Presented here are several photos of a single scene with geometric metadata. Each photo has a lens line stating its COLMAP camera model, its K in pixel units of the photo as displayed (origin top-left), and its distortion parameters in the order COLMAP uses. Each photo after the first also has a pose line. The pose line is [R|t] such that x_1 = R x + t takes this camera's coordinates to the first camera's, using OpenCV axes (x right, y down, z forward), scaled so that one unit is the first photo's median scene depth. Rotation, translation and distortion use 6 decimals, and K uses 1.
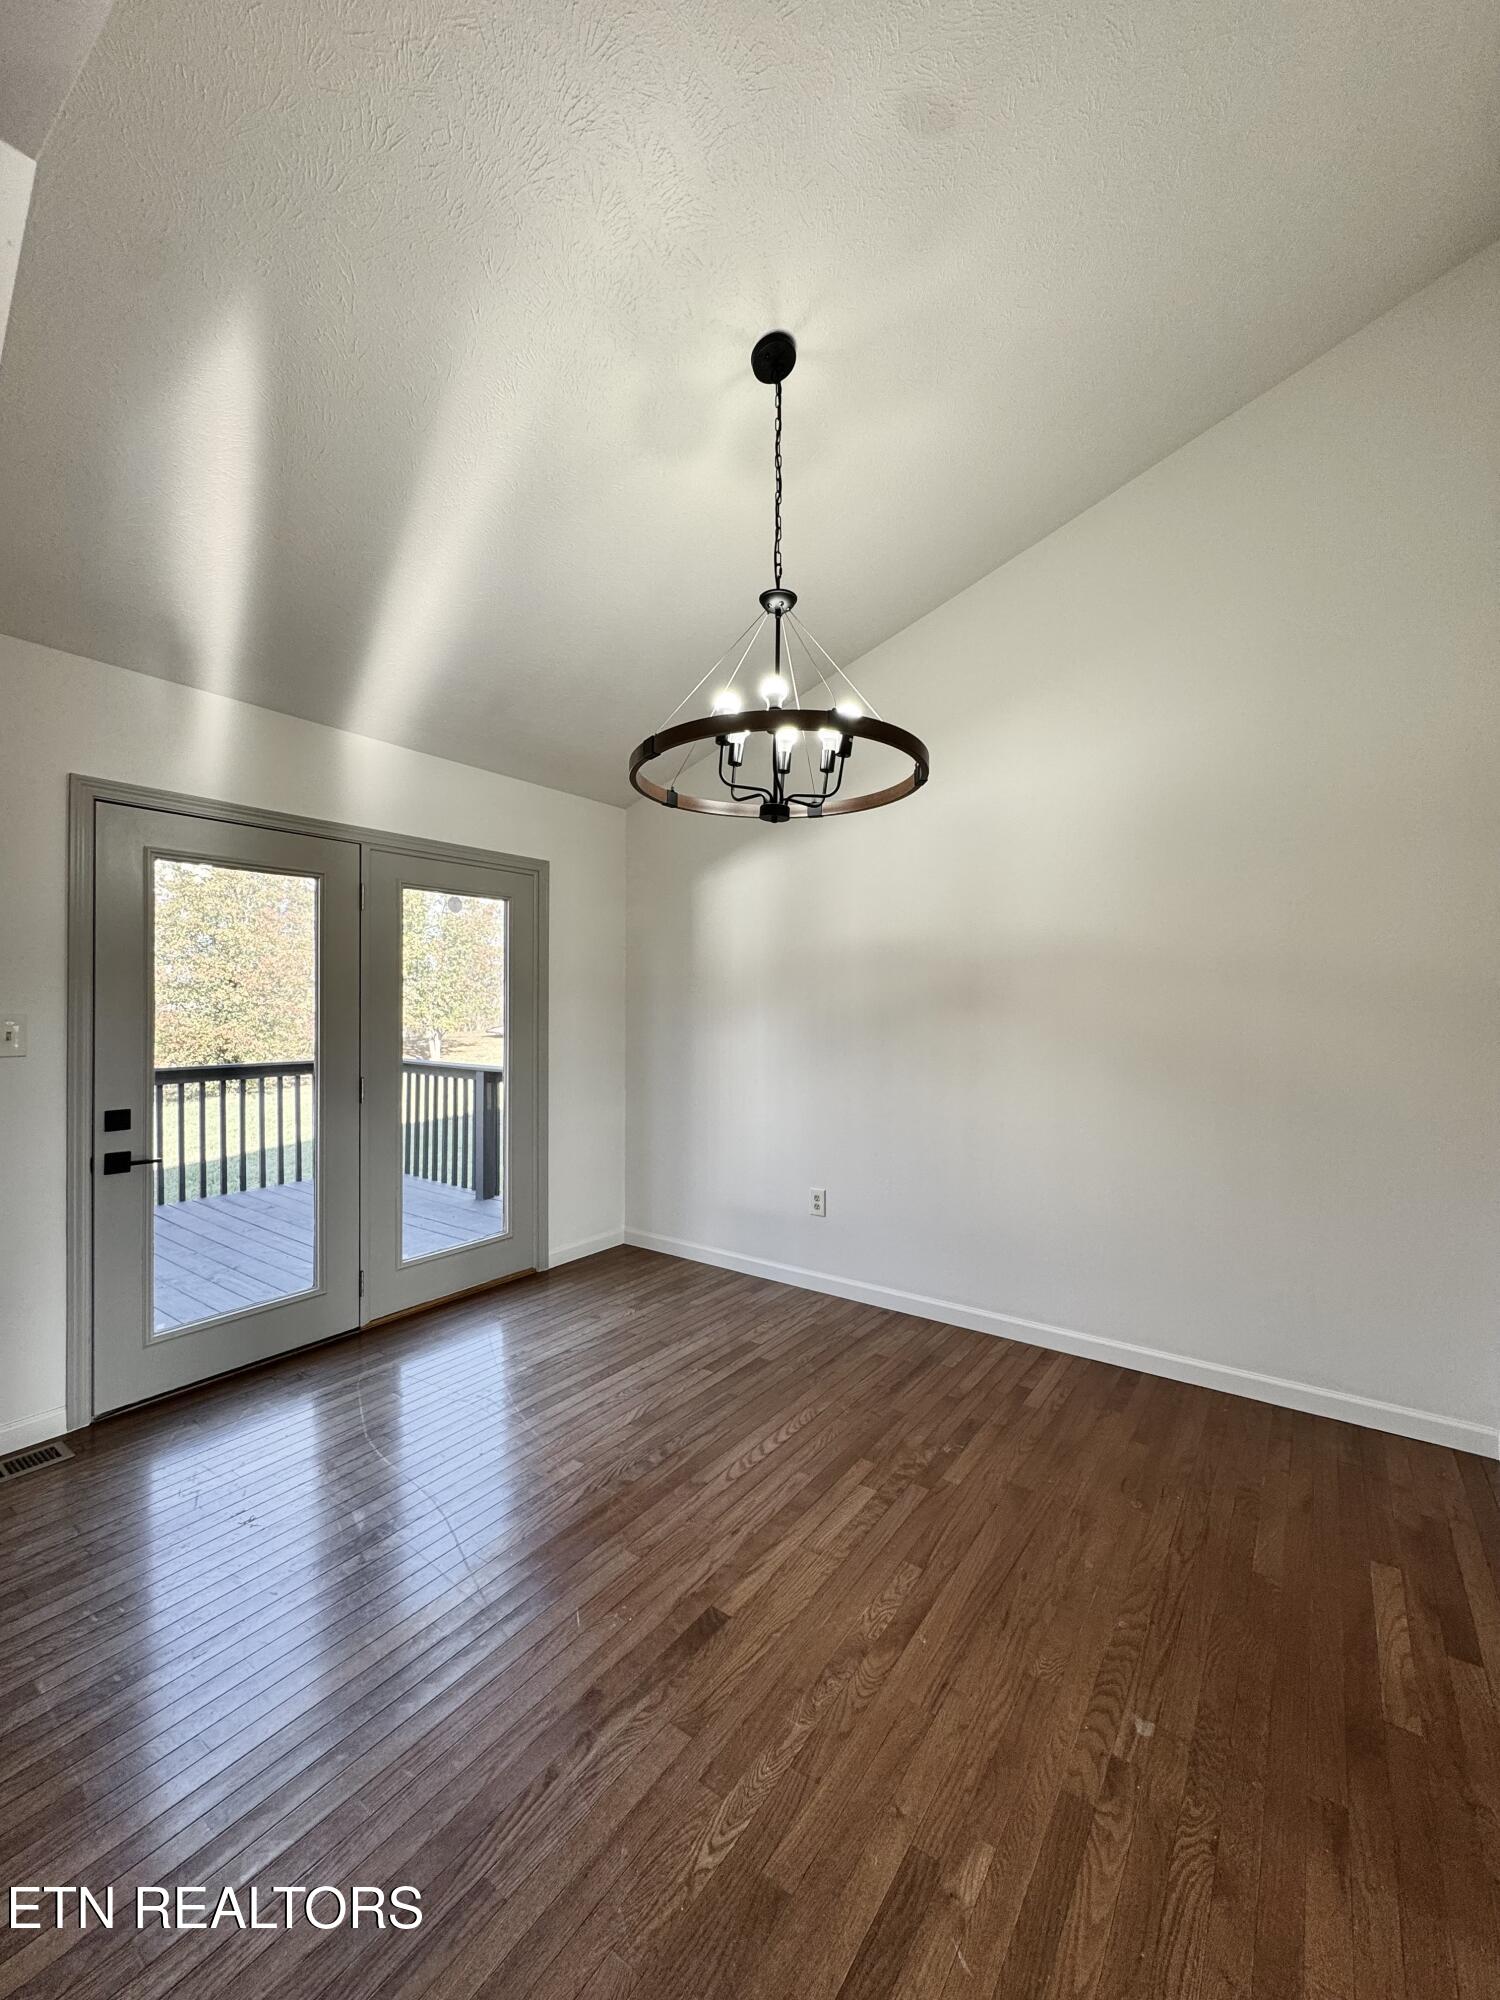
lens RADIAL K [[798.5, 0, 750.0], [0, 798.5, 1000.0], [0, 0, 1]] dist [0.003302, 0.000078]
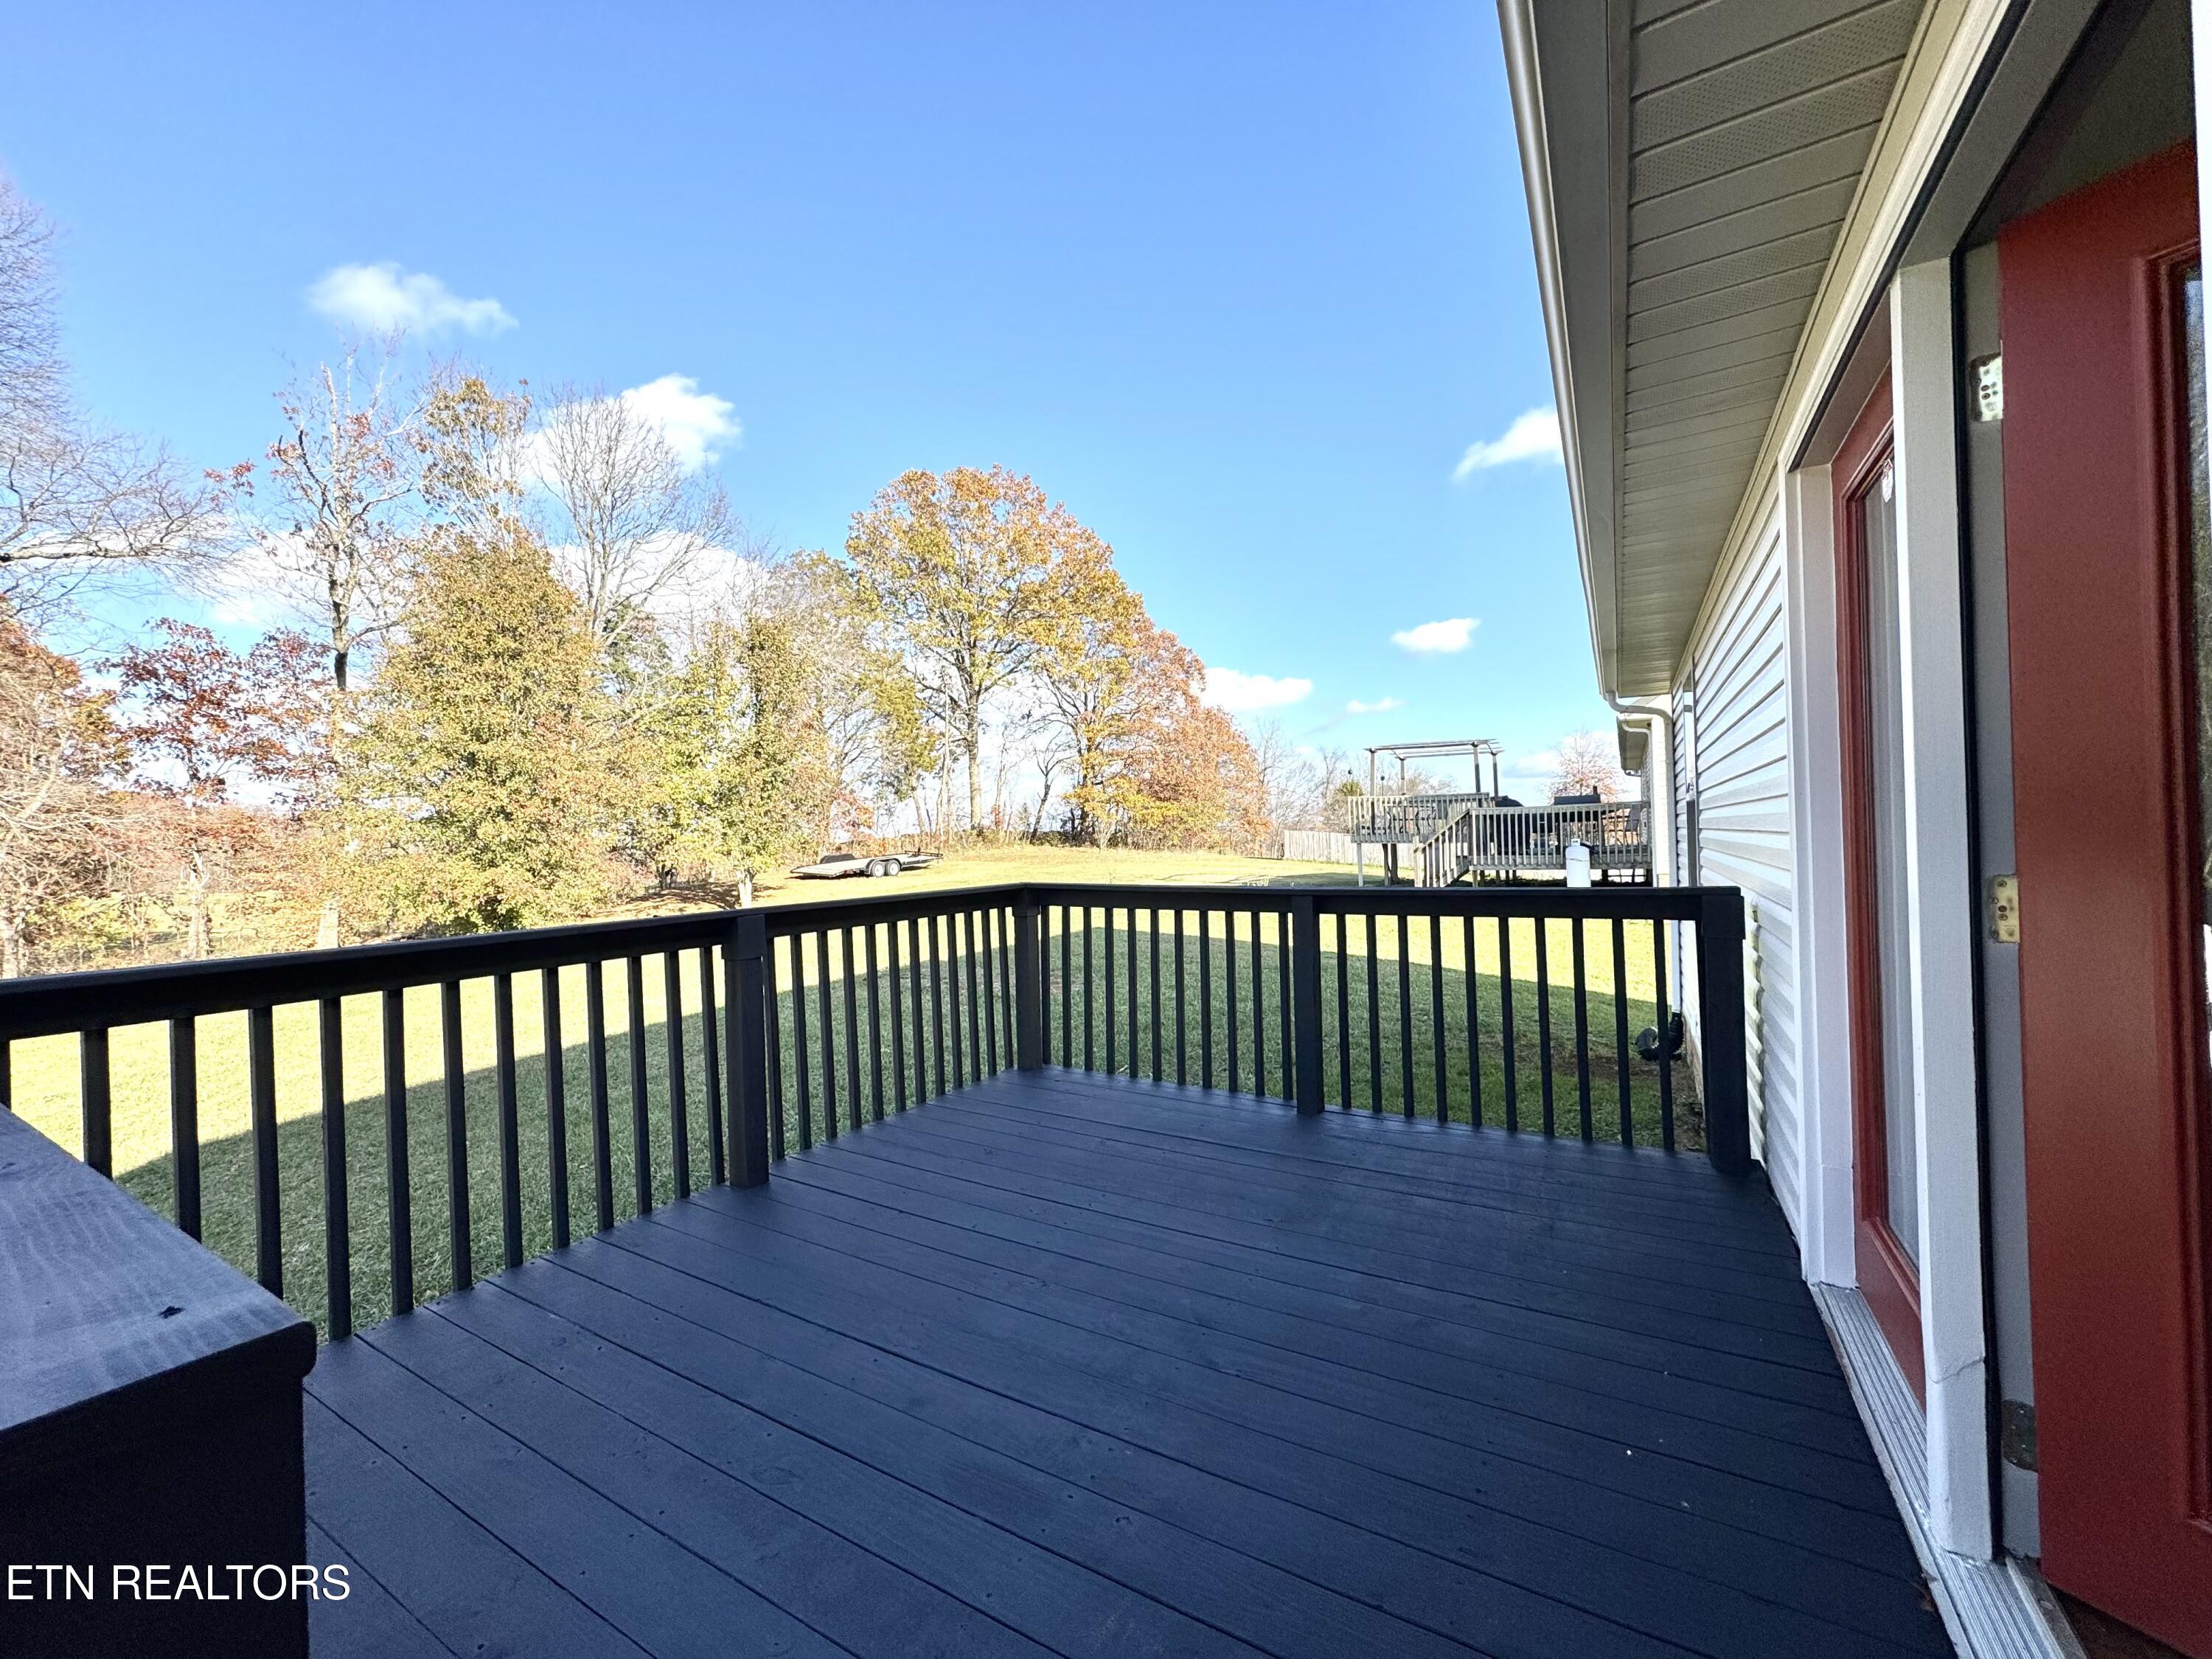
lens RADIAL K [[883.1, 0, 1106.0], [0, 883.1, 829.5], [0, 0, 1]] dist [0.003302, 0.000078]
pose [[0.995318, -0.024151, 0.093584, -1.607300], [0.024602, 0.999691, -0.003669, 0.118535], [-0.093466, 0.005954, 0.995605, 1.092924]]
